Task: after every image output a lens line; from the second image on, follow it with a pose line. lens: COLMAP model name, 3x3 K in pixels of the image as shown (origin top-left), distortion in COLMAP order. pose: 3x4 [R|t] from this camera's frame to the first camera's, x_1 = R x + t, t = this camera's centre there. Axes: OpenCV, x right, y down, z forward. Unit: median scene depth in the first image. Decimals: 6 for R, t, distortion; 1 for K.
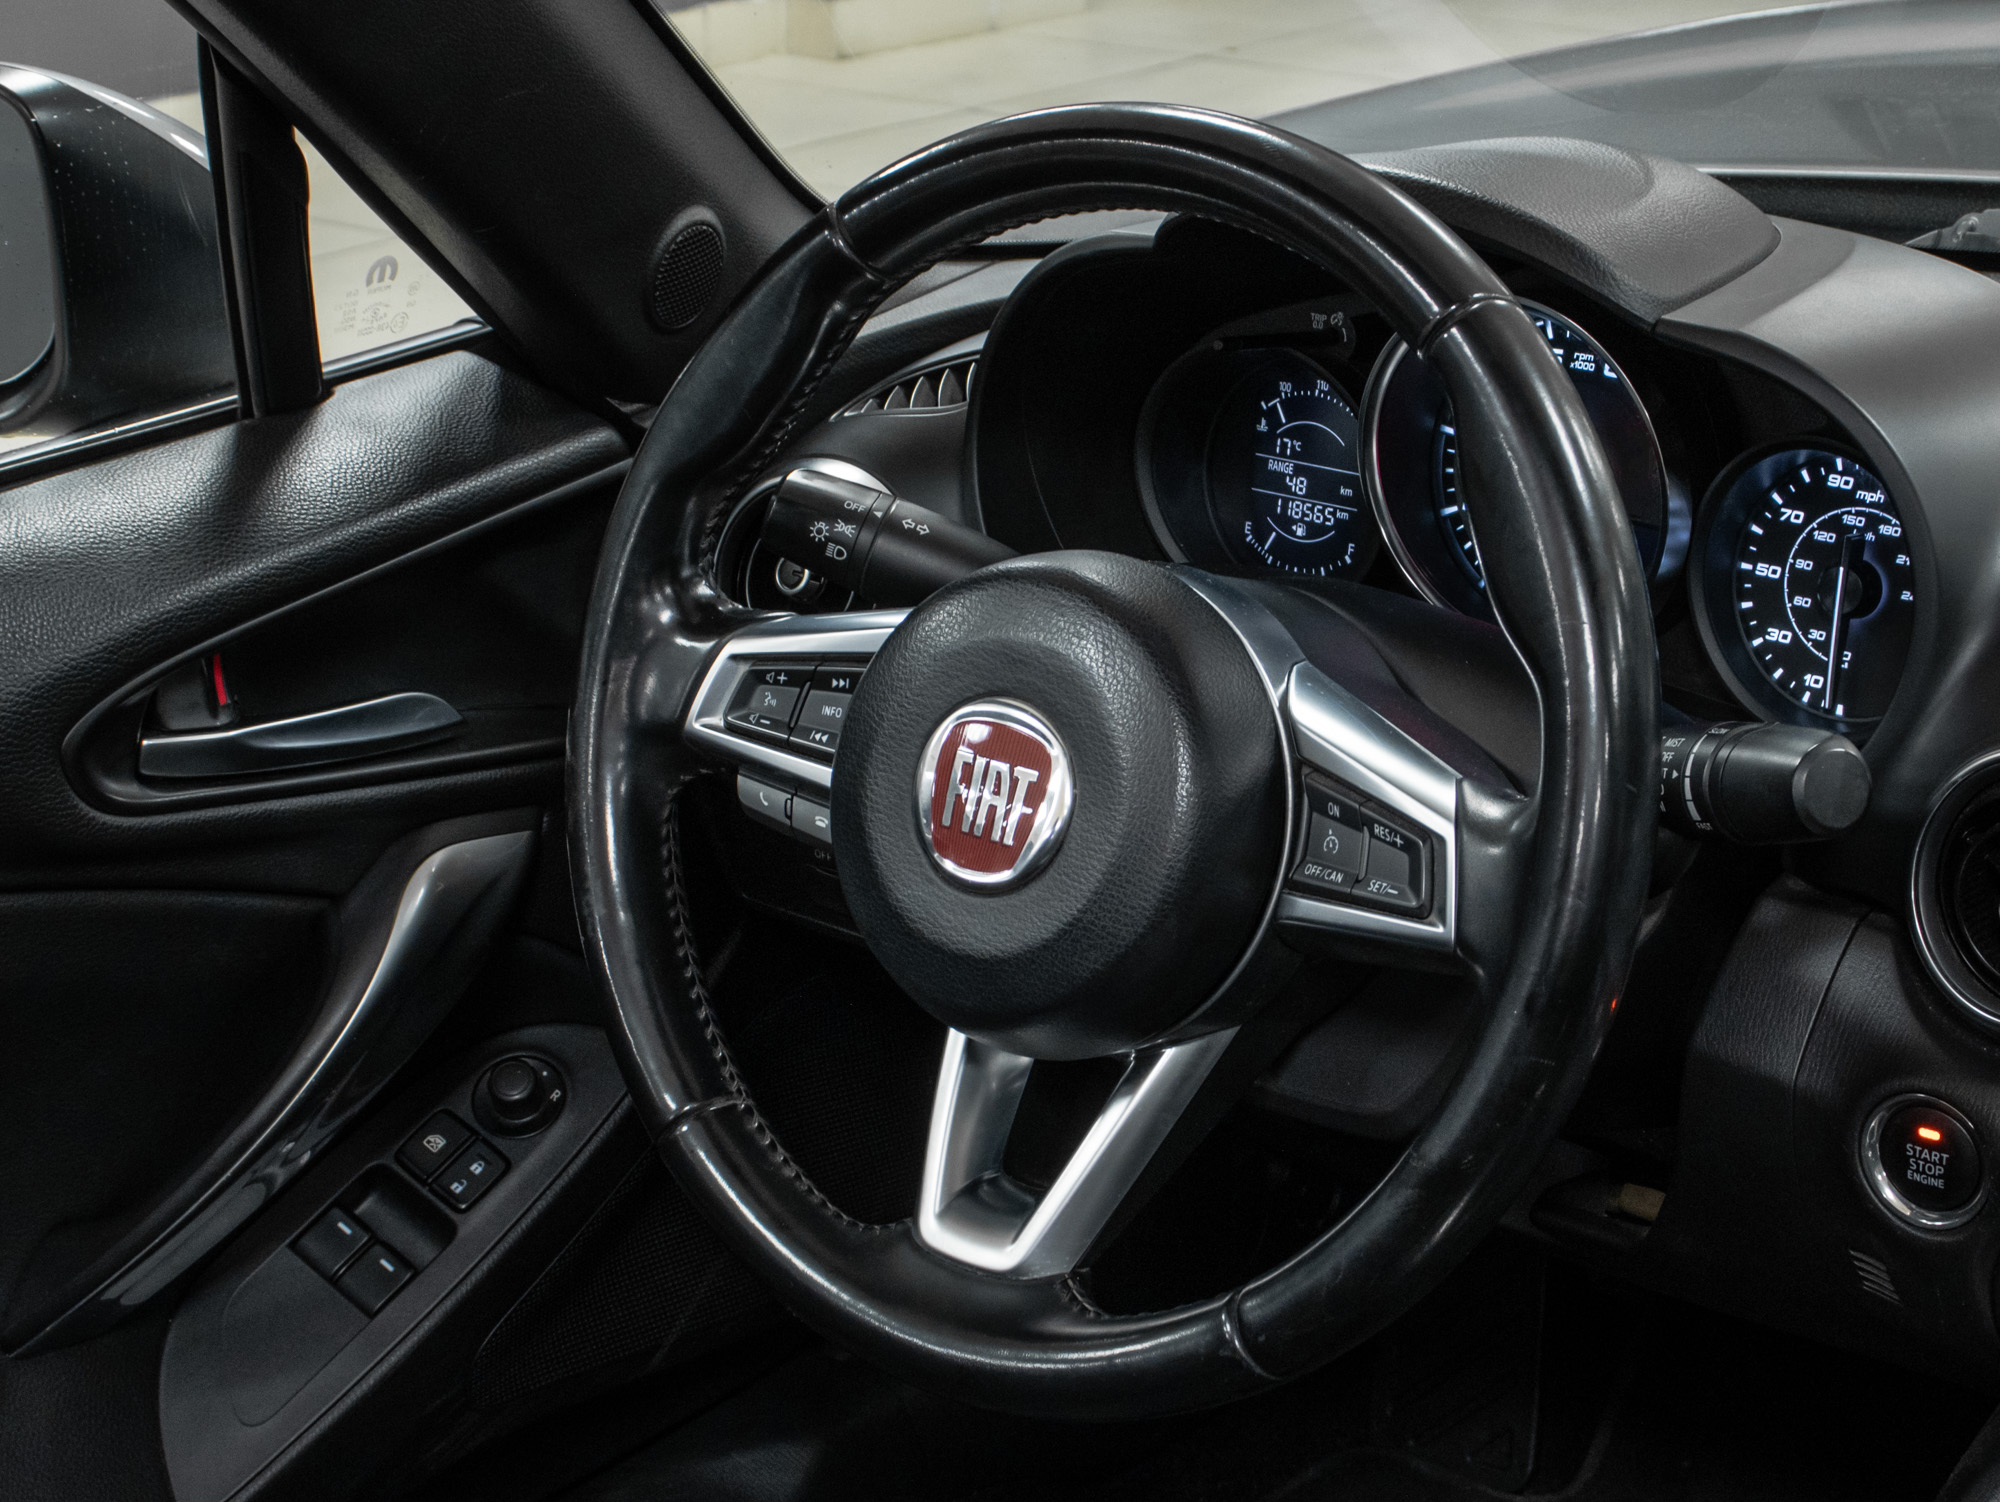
lens RADIAL K [[3773.3, 0, 999.4], [0, 3773.3, 753.6], [0, 0, 1]] dist [-0.035721, 0.000000]
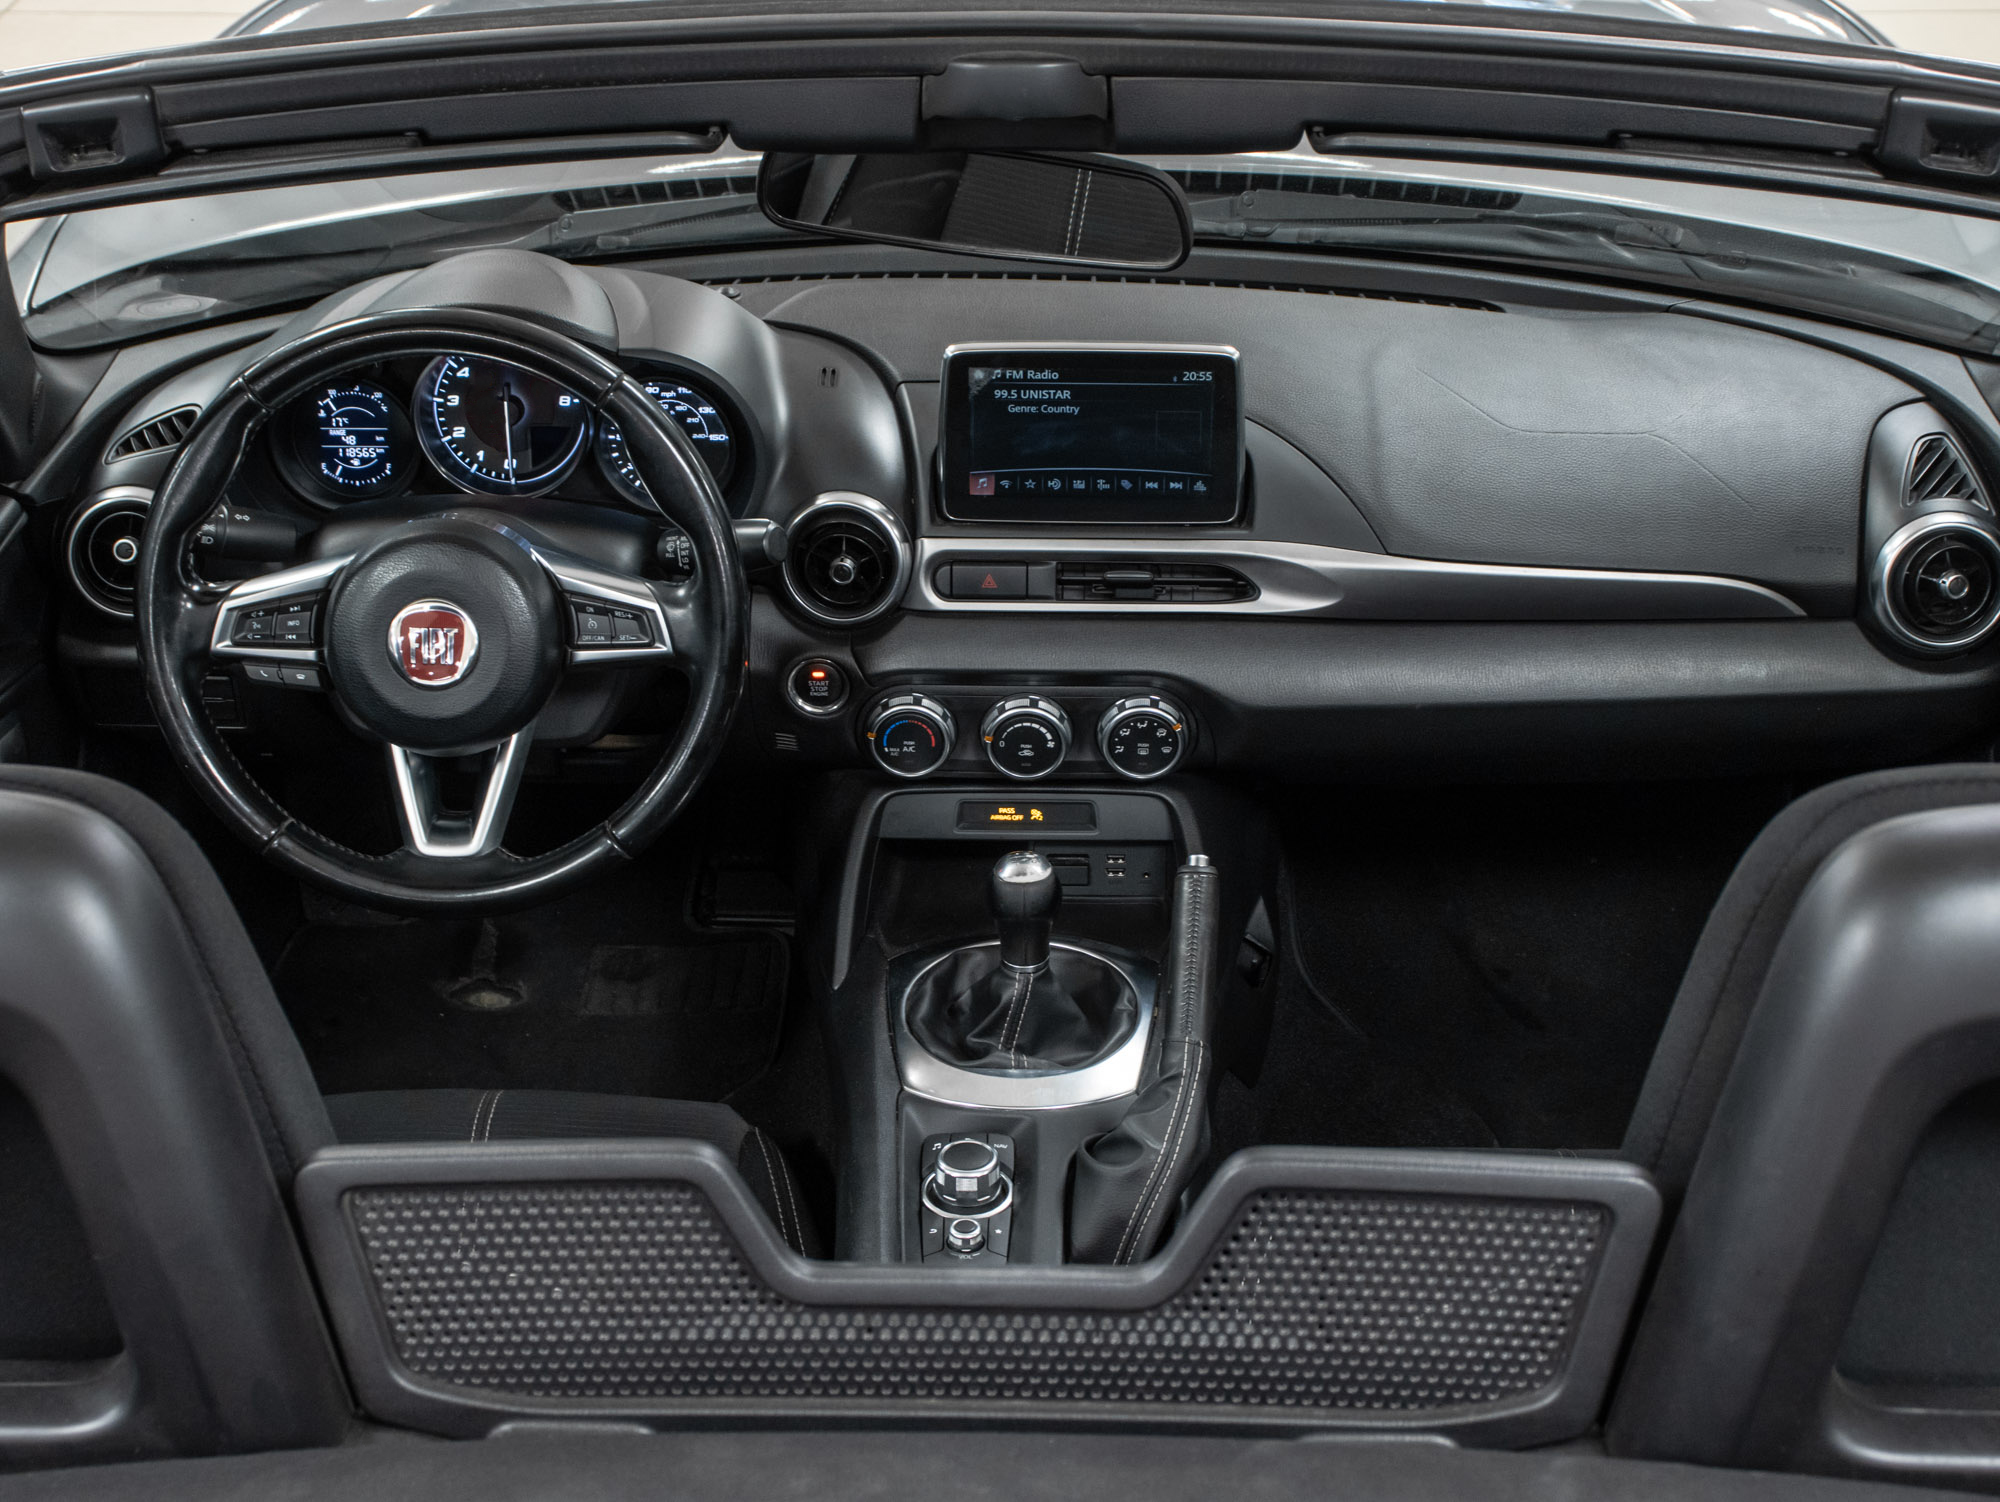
lens RADIAL K [[2712.2, 0, 1000.0], [0, 2712.2, 749.6], [0, 0, 1]] dist [-0.003037, 0.000000]
pose [[0.802978, -0.289830, 0.520792, -0.512548], [0.210455, 0.955393, 0.207205, -0.166506], [-0.557615, -0.056777, 0.828156, -0.418852]]
